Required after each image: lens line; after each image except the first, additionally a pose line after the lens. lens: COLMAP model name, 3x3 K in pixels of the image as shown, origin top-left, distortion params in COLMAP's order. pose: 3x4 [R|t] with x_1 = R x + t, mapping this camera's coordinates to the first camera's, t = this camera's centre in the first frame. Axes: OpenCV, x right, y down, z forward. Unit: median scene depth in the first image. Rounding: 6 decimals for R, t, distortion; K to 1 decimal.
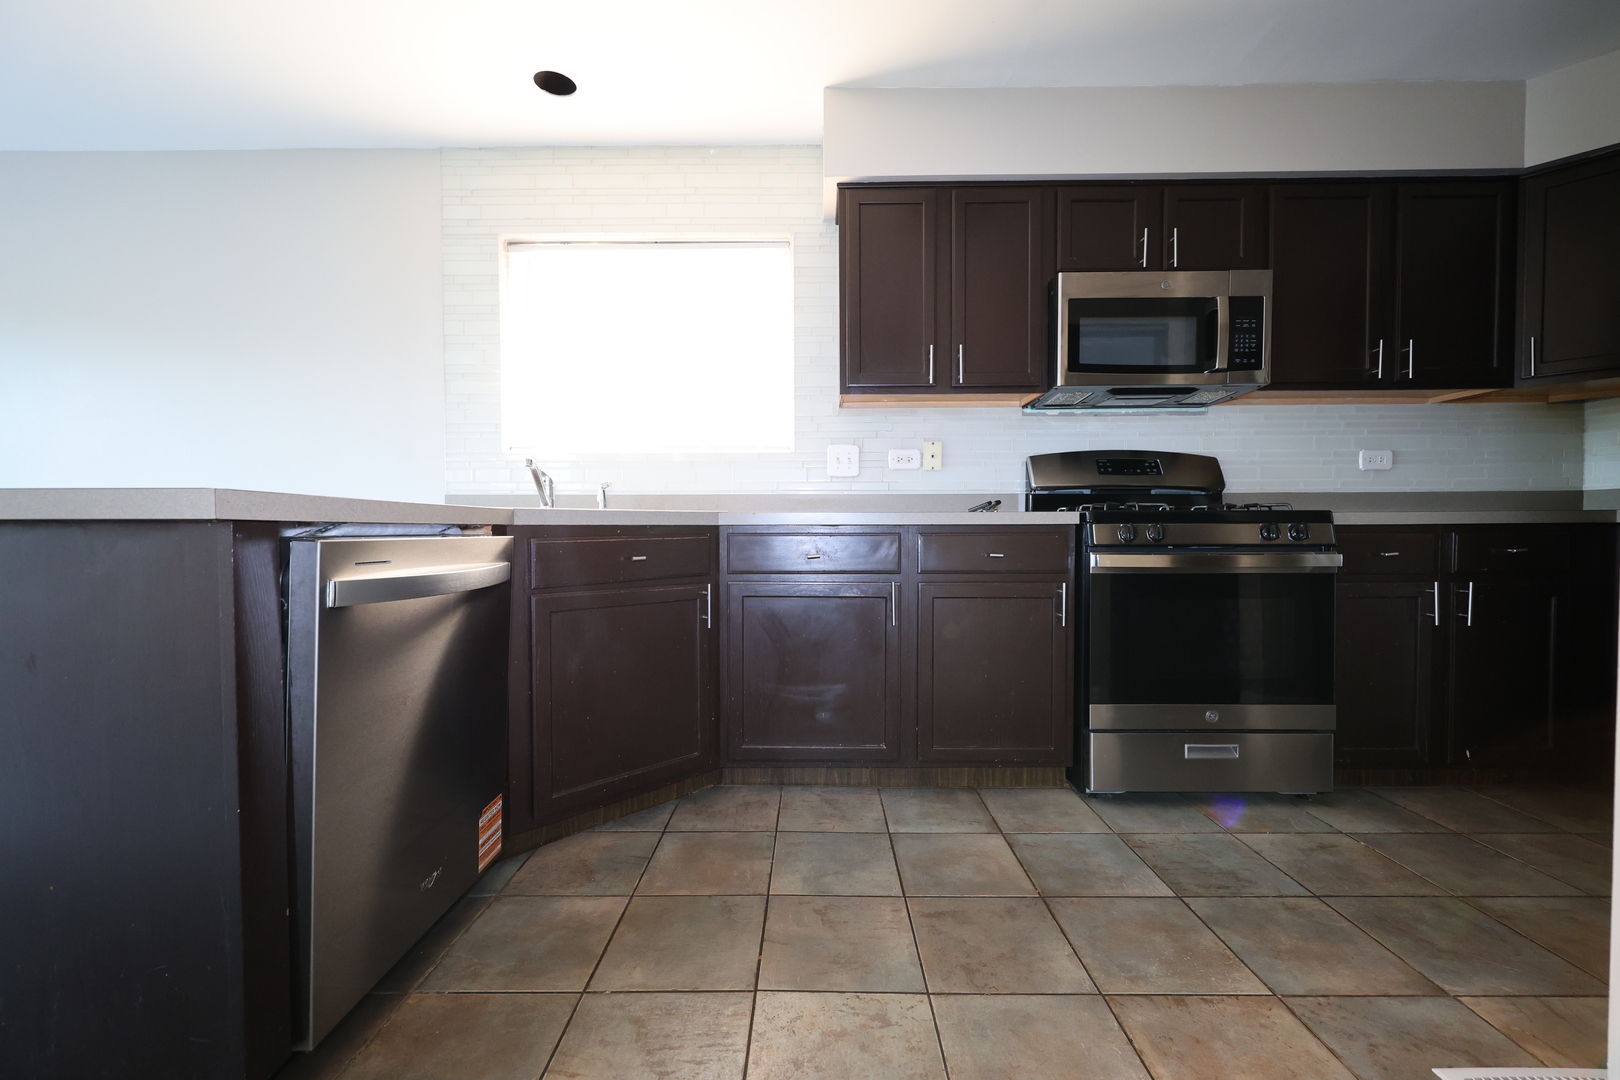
lens RADIAL K [[648.4, 0, 810.1], [0, 648.4, 536.4], [0, 0, 1]] dist [-0.000085, 0.000795]
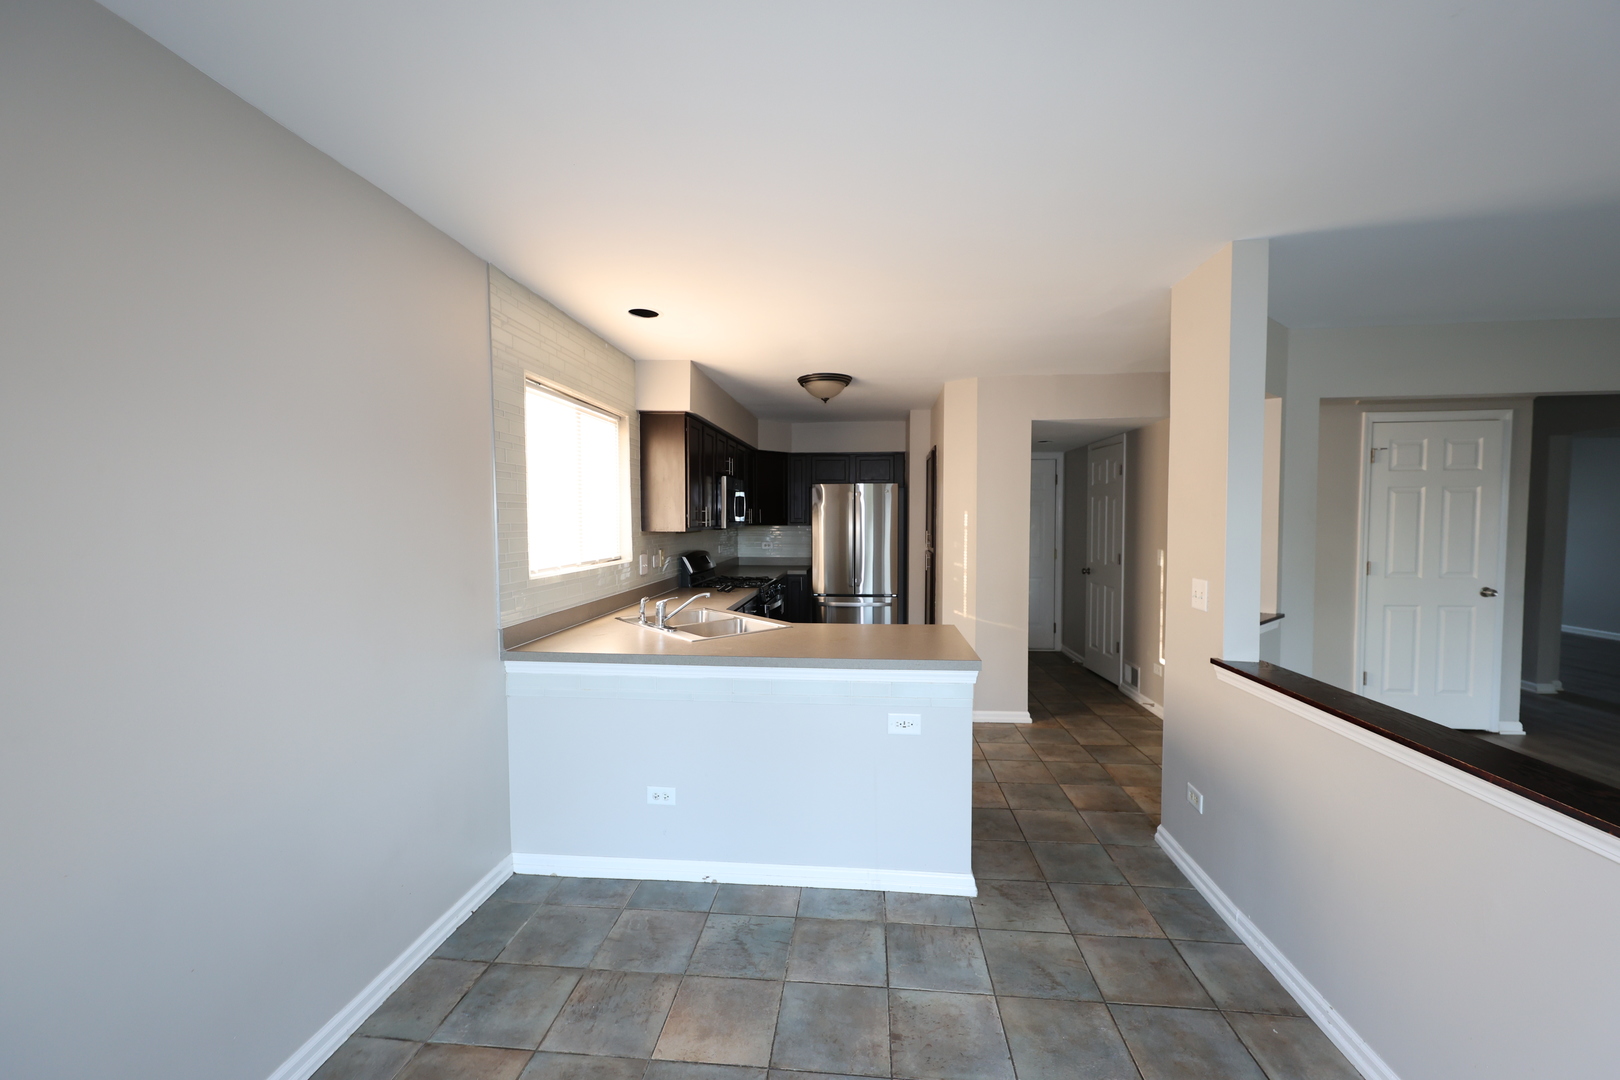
lens RADIAL K [[648.4, 0, 814.6], [0, 648.4, 537.4], [0, 0, 1]] dist [-0.000085, 0.000795]
pose [[0.076511, -0.028961, 0.996648, -1.726230], [0.018869, 0.999441, 0.027594, -0.255475], [-0.996890, 0.016695, 0.077015, 0.540430]]
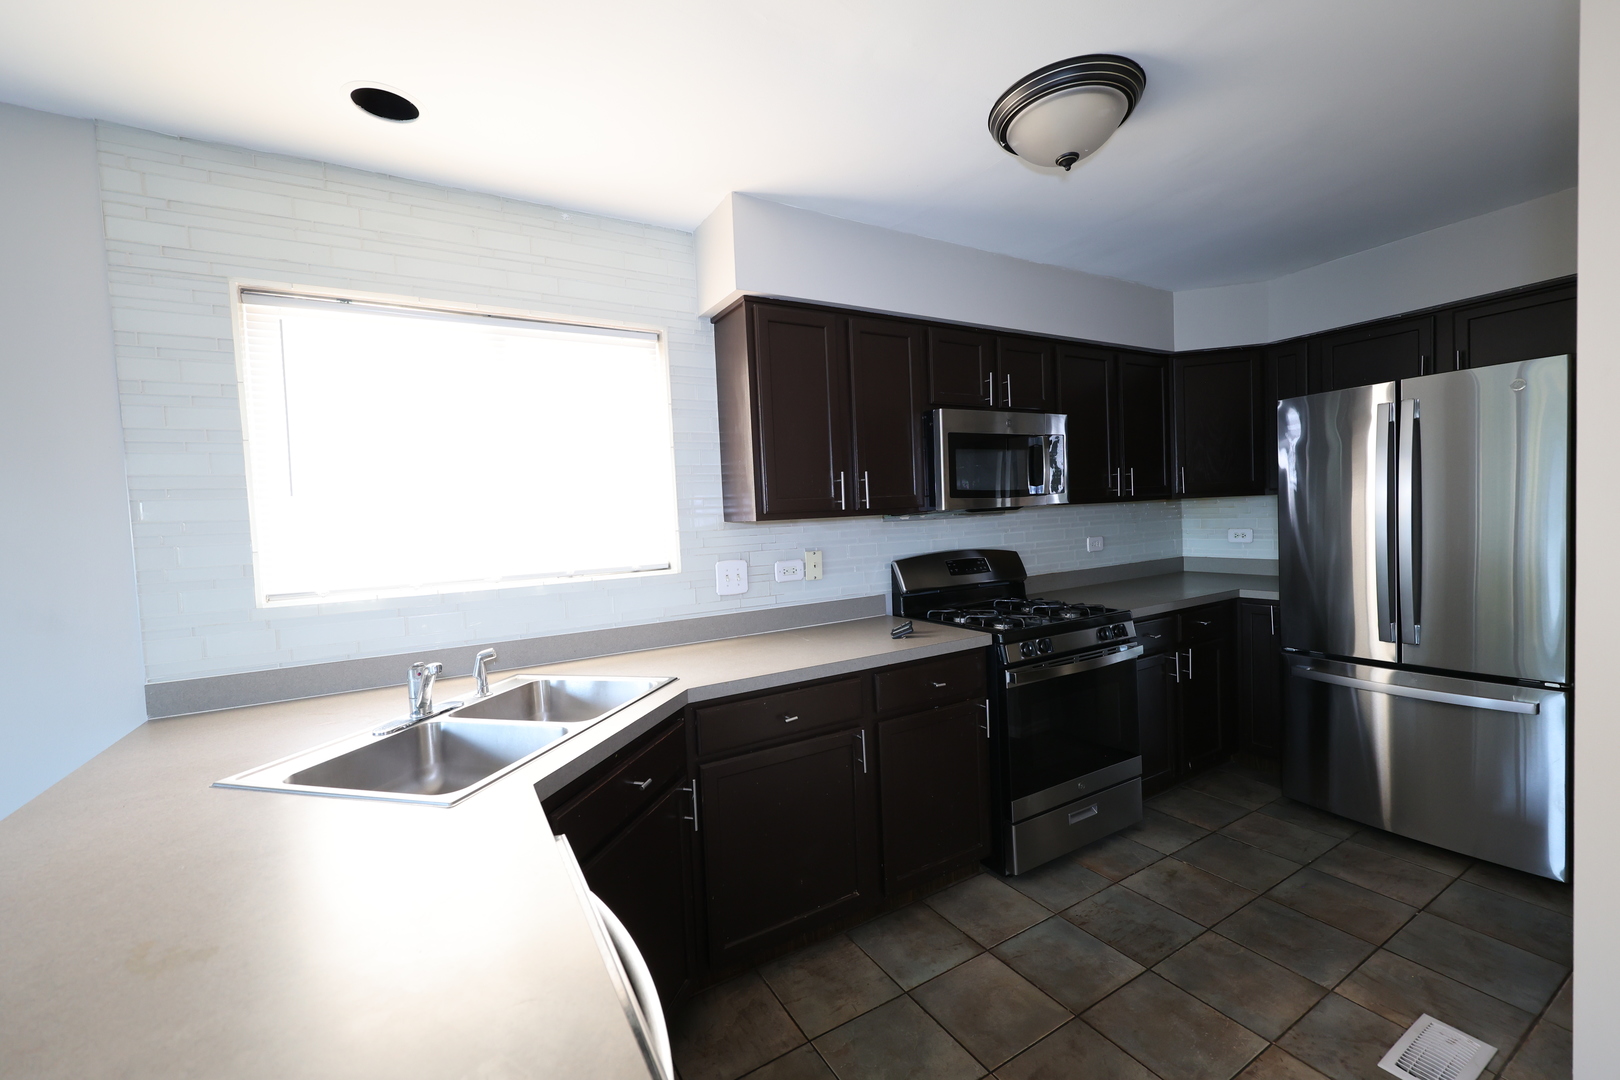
lens RADIAL K [[648.4, 0, 811.1], [0, 648.4, 538.4], [0, 0, 1]] dist [-0.000085, 0.000795]
pose [[0.857769, -0.054421, 0.511146, -0.380540], [0.052212, 0.998461, 0.018687, -0.215517], [-0.511377, 0.010659, 0.859291, 0.161484]]
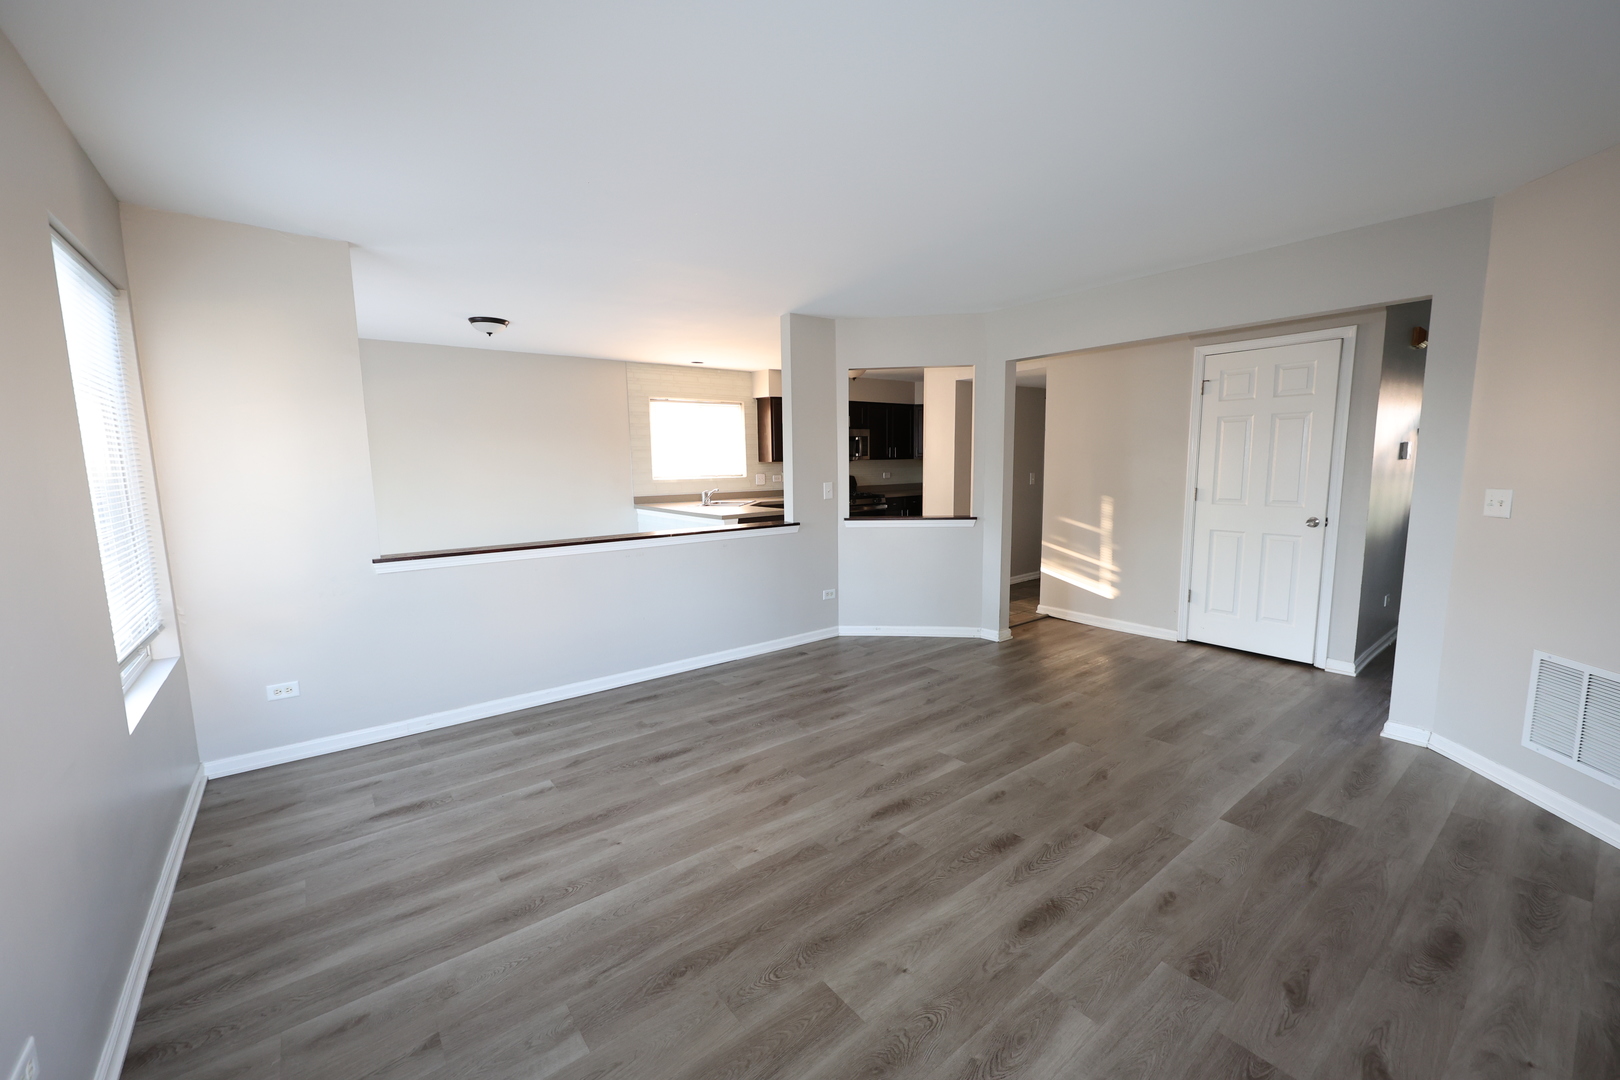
lens RADIAL K [[648.4, 0, 812.0], [0, 648.4, 542.1], [0, 0, 1]] dist [-0.000085, 0.000795]
pose [[0.777520, -0.088023, 0.622668, -1.925998], [0.021804, 0.993334, 0.113195, -0.190950], [-0.628480, -0.074434, 0.774256, -1.731414]]
